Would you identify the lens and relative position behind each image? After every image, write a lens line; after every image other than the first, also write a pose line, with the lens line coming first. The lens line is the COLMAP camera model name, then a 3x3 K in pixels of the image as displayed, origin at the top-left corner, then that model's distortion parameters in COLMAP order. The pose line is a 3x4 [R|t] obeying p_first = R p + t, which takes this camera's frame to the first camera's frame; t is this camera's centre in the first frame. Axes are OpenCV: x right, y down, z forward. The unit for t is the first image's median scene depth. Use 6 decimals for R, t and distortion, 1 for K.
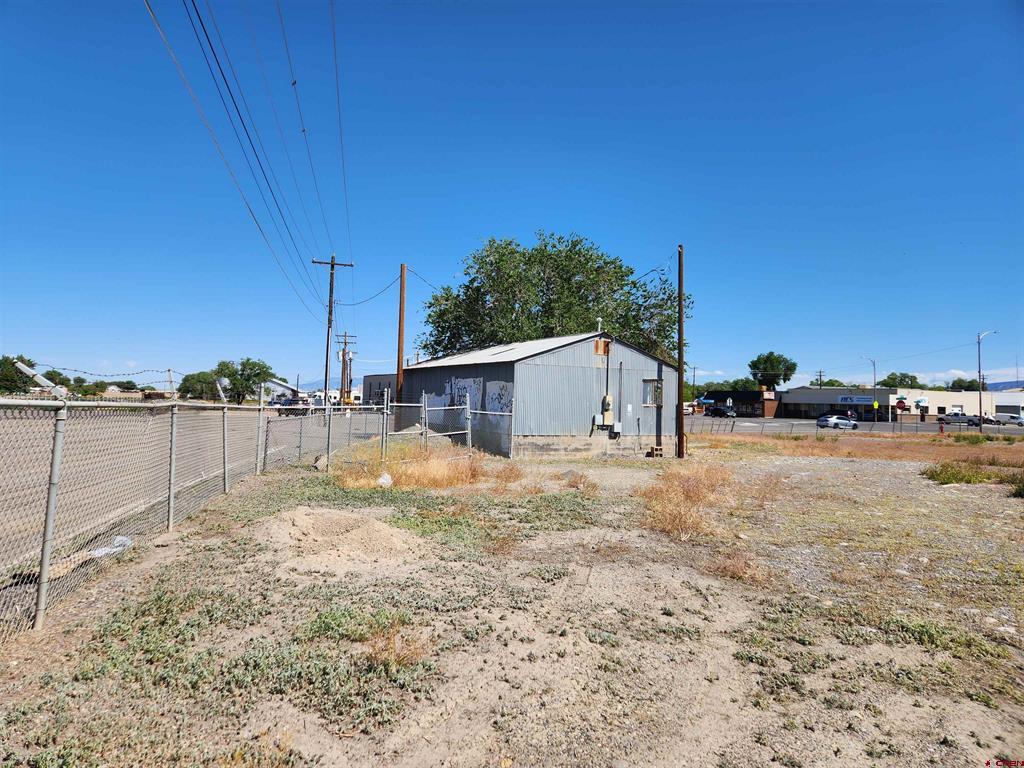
lens RADIAL K [[671.7, 0, 494.3], [0, 671.7, 368.4], [0, 0, 1]] dist [0.065733, -0.053220]
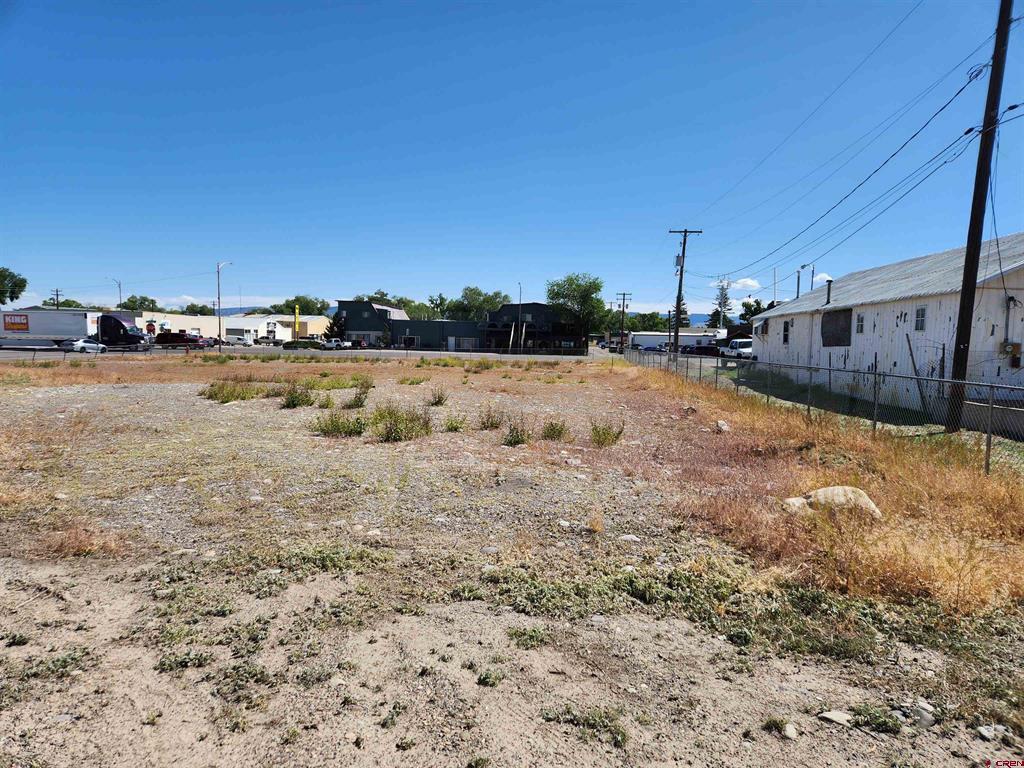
lens RADIAL K [[672.1, 0, 498.1], [0, 672.1, 384.3], [0, 0, 1]] dist [0.085272, -0.071508]
pose [[0.519509, -0.065845, 0.851924, -0.019898], [-0.050430, 0.992926, 0.107496, 0.005763], [-0.852975, -0.098808, 0.512514, 0.098672]]
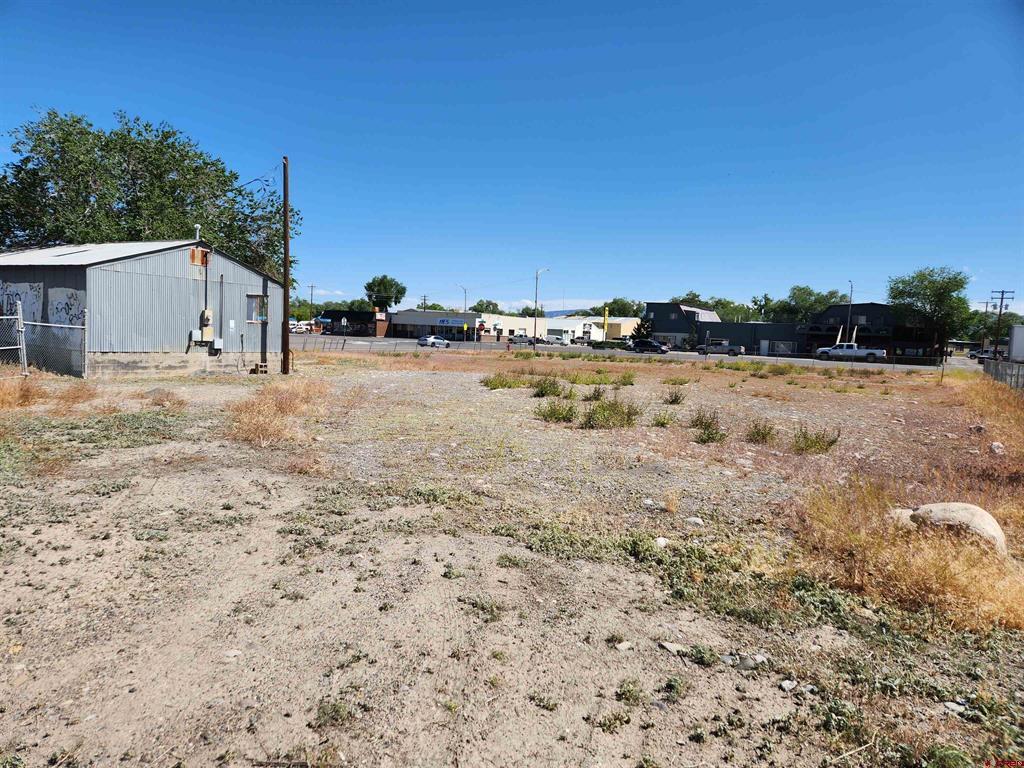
lens RADIAL K [[672.1, 0, 498.1], [0, 672.1, 384.3], [0, 0, 1]] dist [0.085272, -0.071508]
pose [[0.852340, -0.024791, 0.522400, 0.020652], [-0.049989, 0.990441, 0.128564, 0.000676], [-0.520593, -0.135694, 0.842953, -0.042804]]
